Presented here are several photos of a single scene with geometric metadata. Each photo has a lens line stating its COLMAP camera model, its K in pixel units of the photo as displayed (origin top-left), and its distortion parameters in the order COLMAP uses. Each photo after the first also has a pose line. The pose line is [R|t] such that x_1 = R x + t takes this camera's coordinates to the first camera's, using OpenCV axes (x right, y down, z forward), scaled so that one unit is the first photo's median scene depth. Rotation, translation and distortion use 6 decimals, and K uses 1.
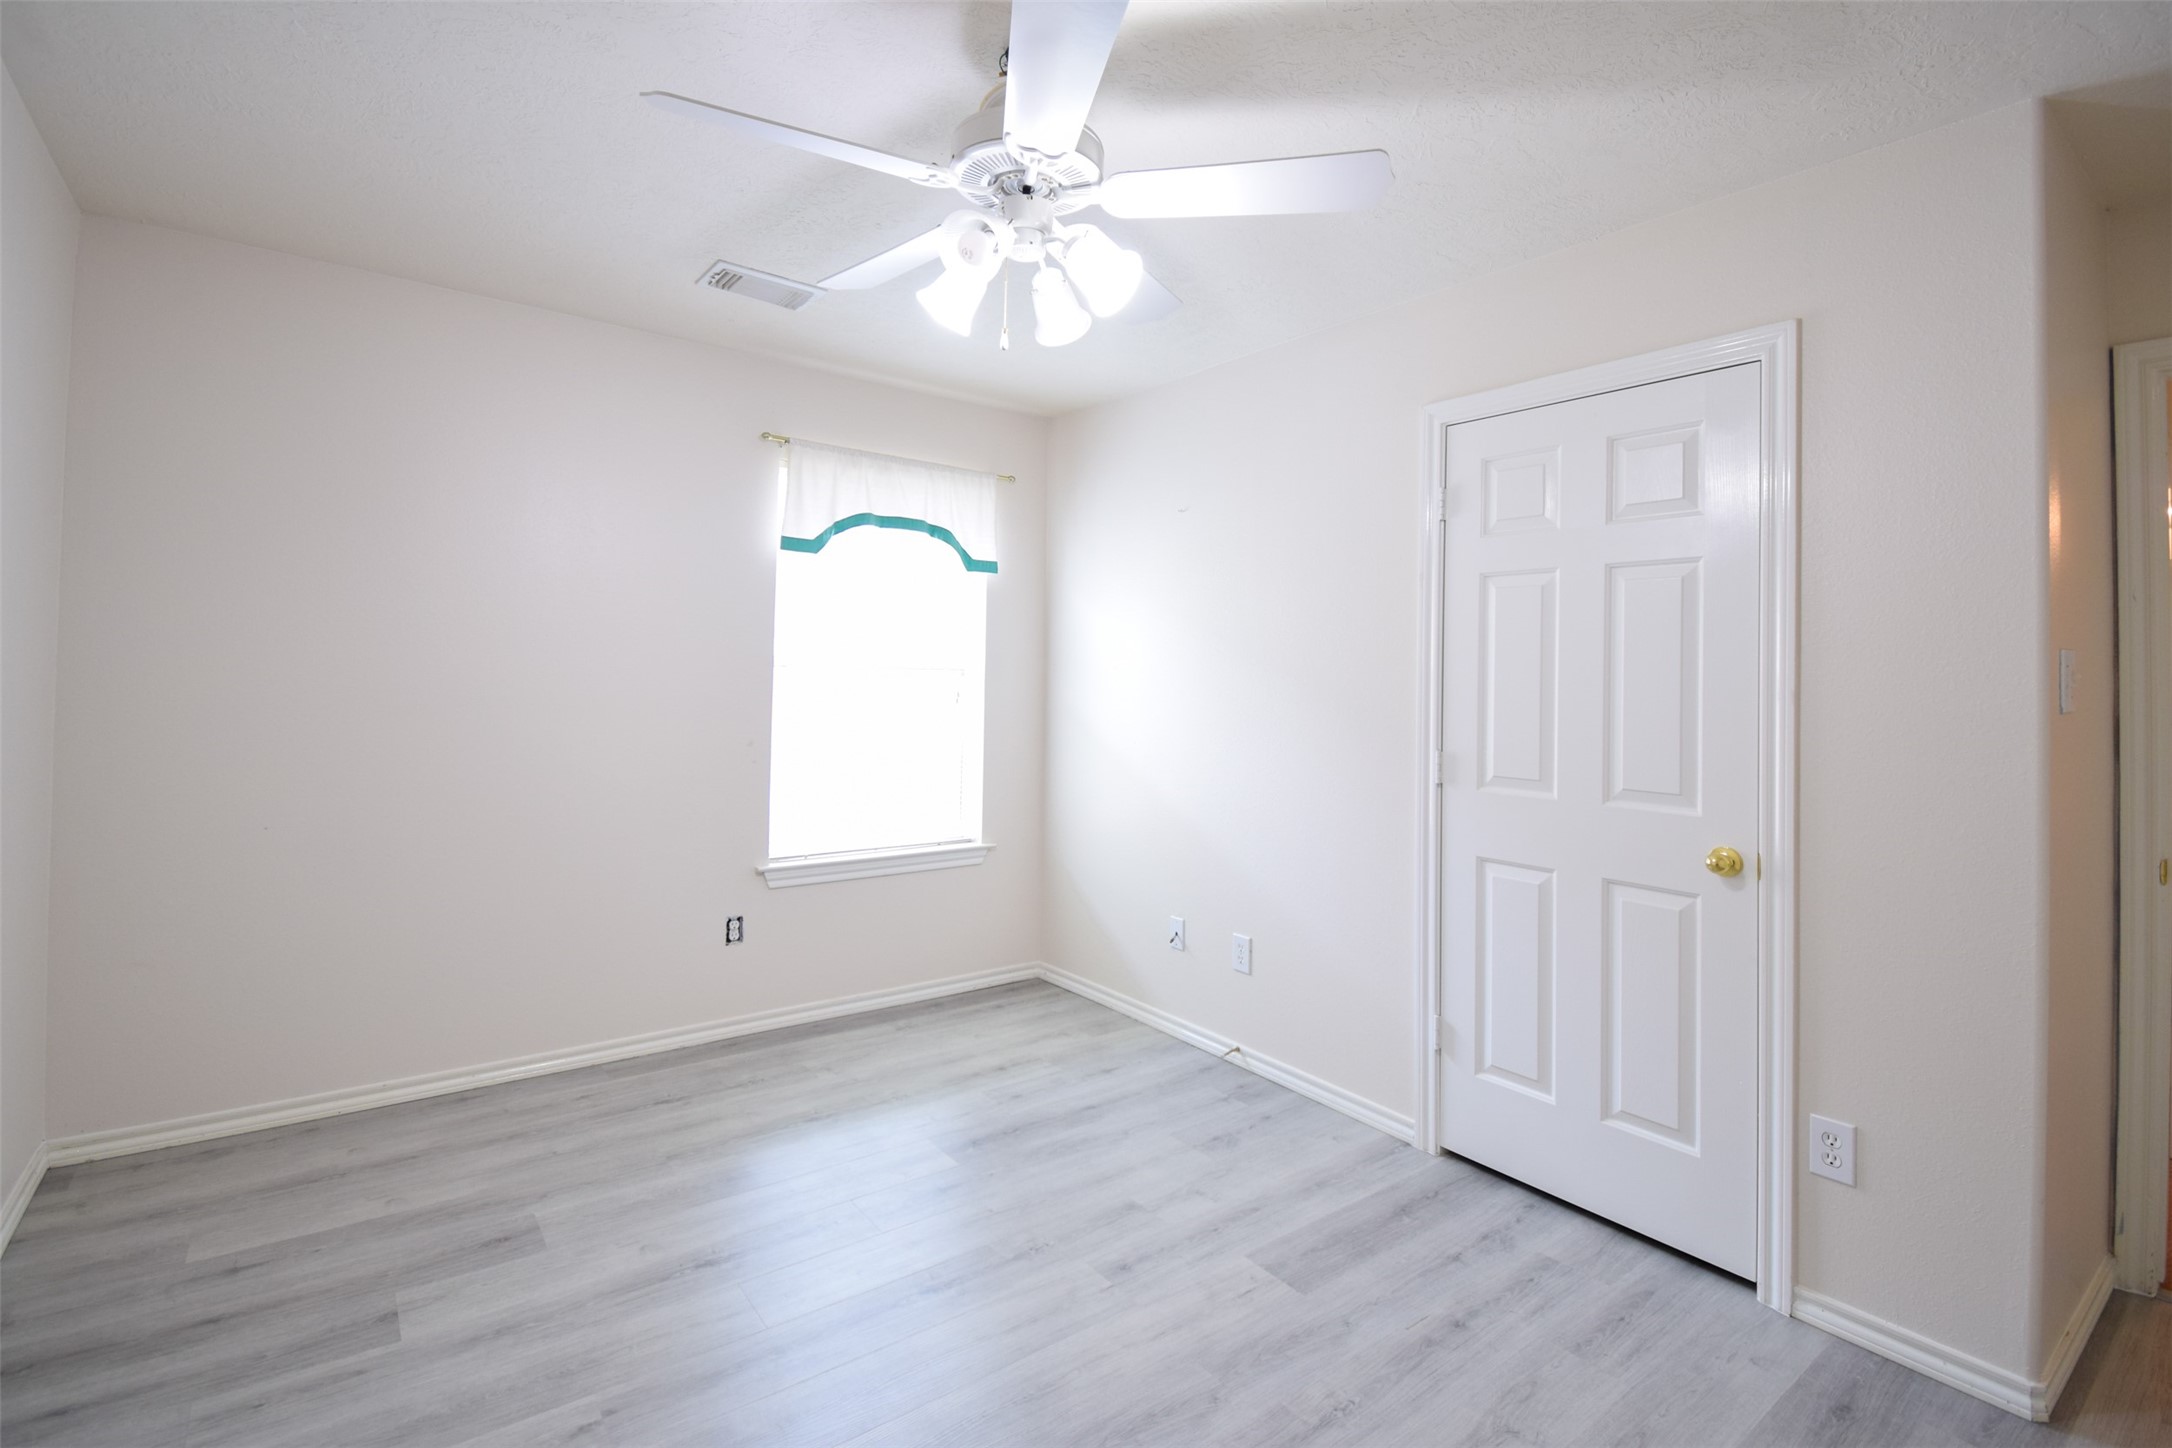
lens RADIAL K [[976.4, 0, 1109.1], [0, 976.4, 643.3], [0, 0, 1]] dist [0.001781, -0.004744]
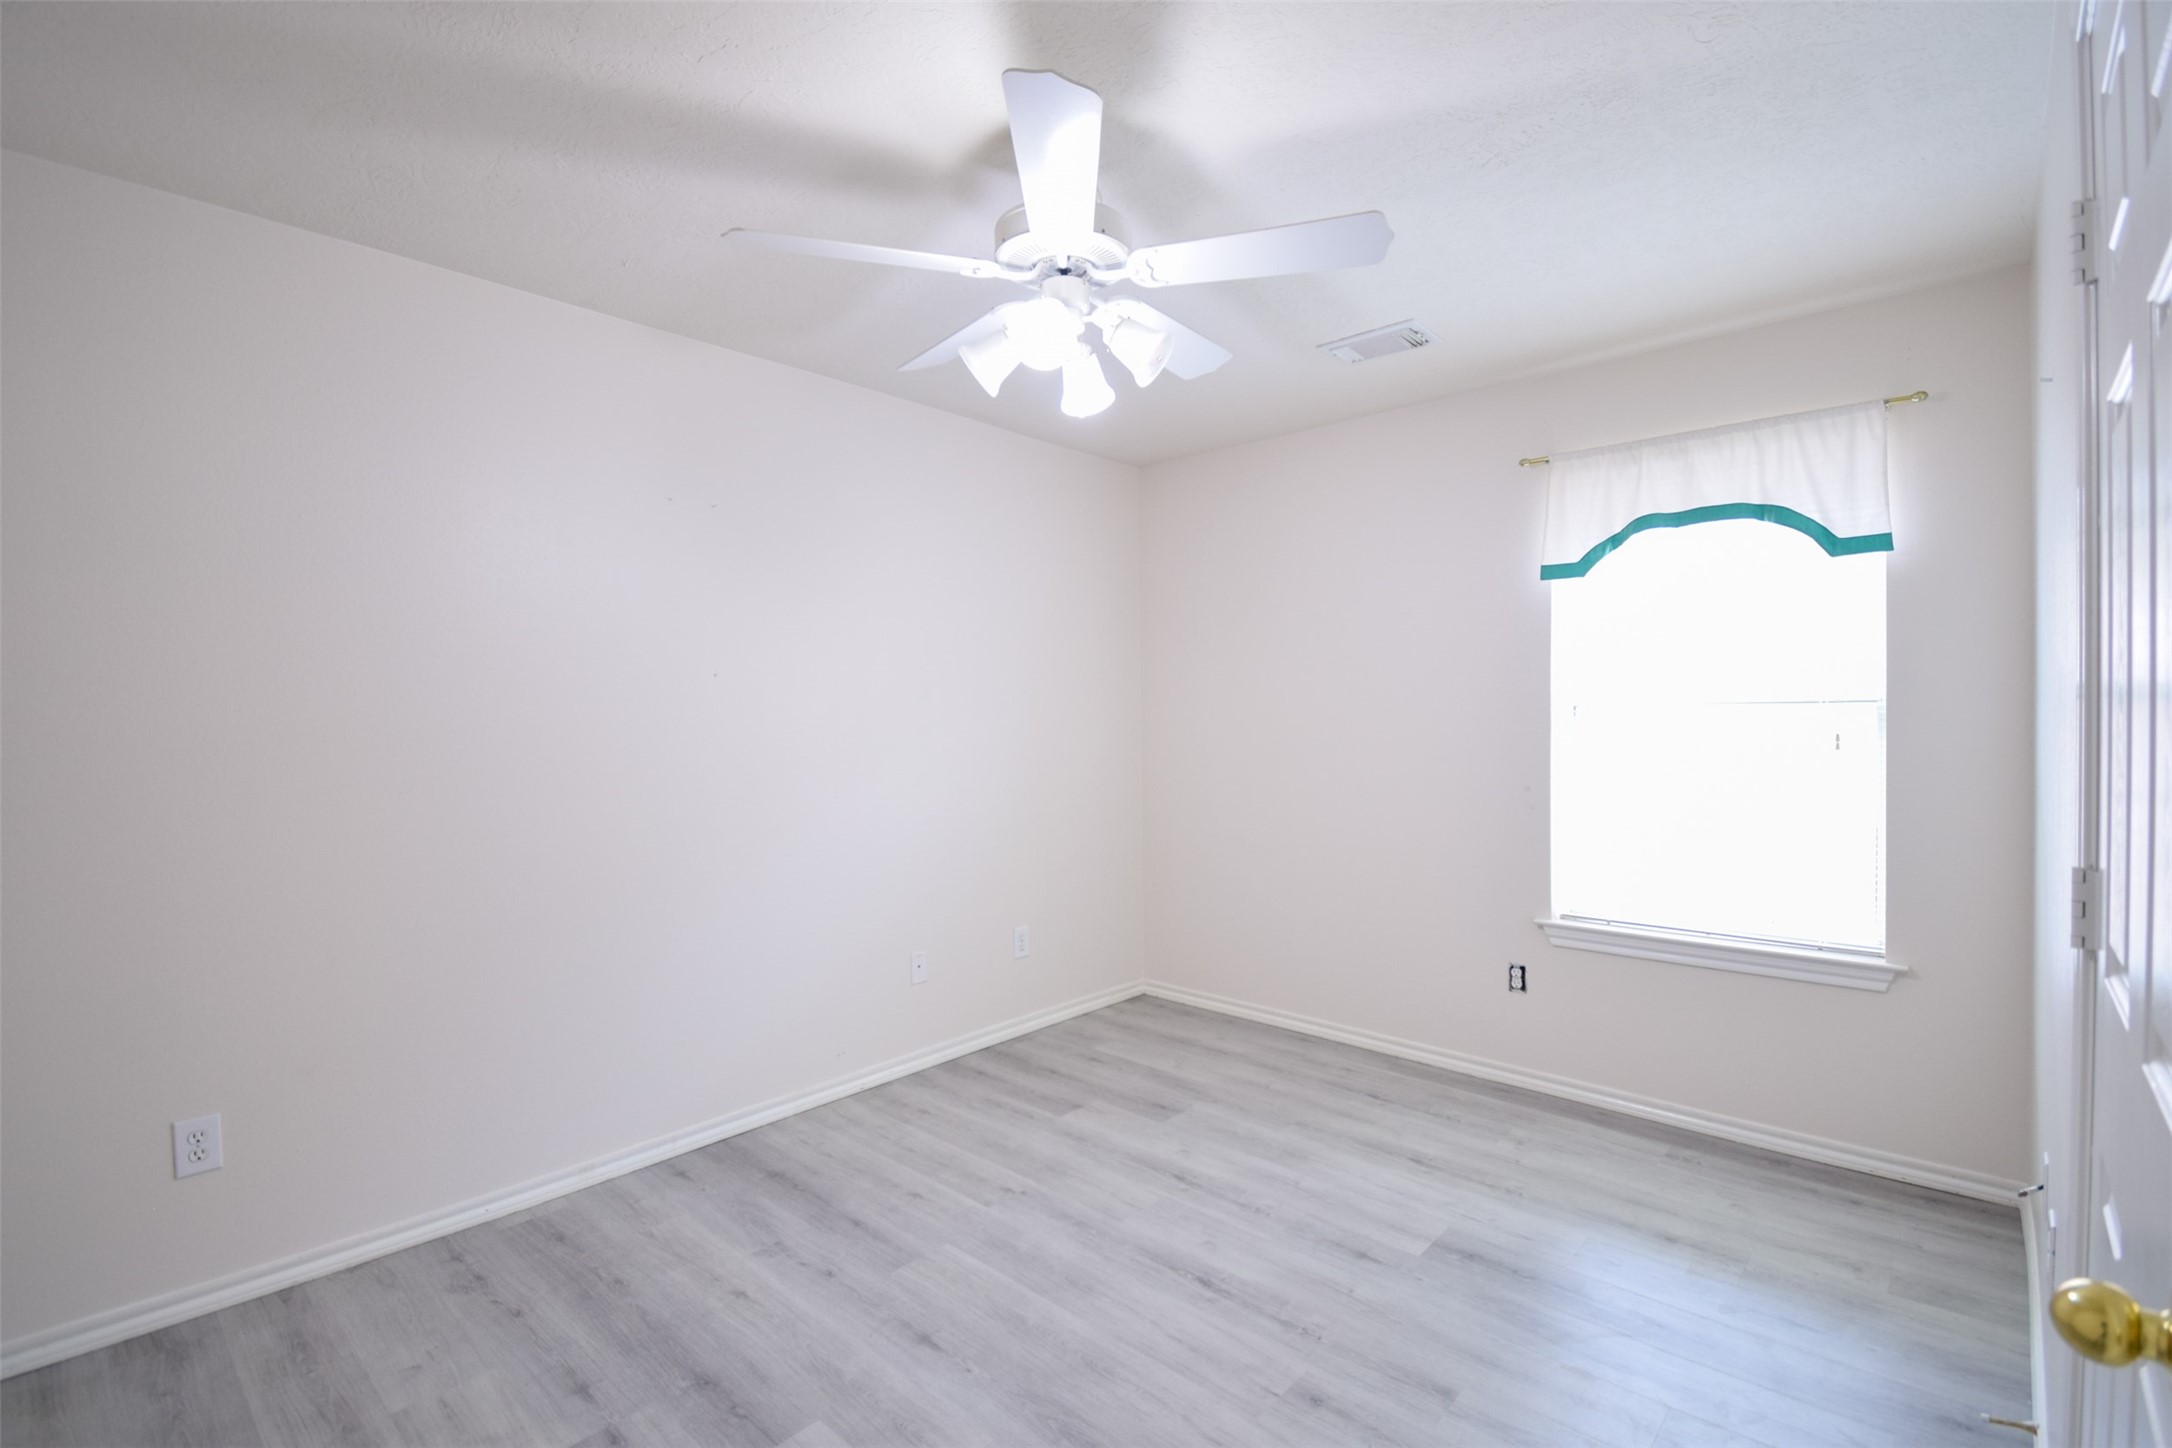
lens RADIAL K [[976.4, 0, 1086.9], [0, 976.4, 733.6], [0, 0, 1]] dist [0.001781, -0.004744]
pose [[0.168306, -0.007864, -0.985703, 0.513662], [0.044410, 0.999013, -0.000387, 0.030843], [0.984734, -0.043710, 0.168489, 0.426319]]
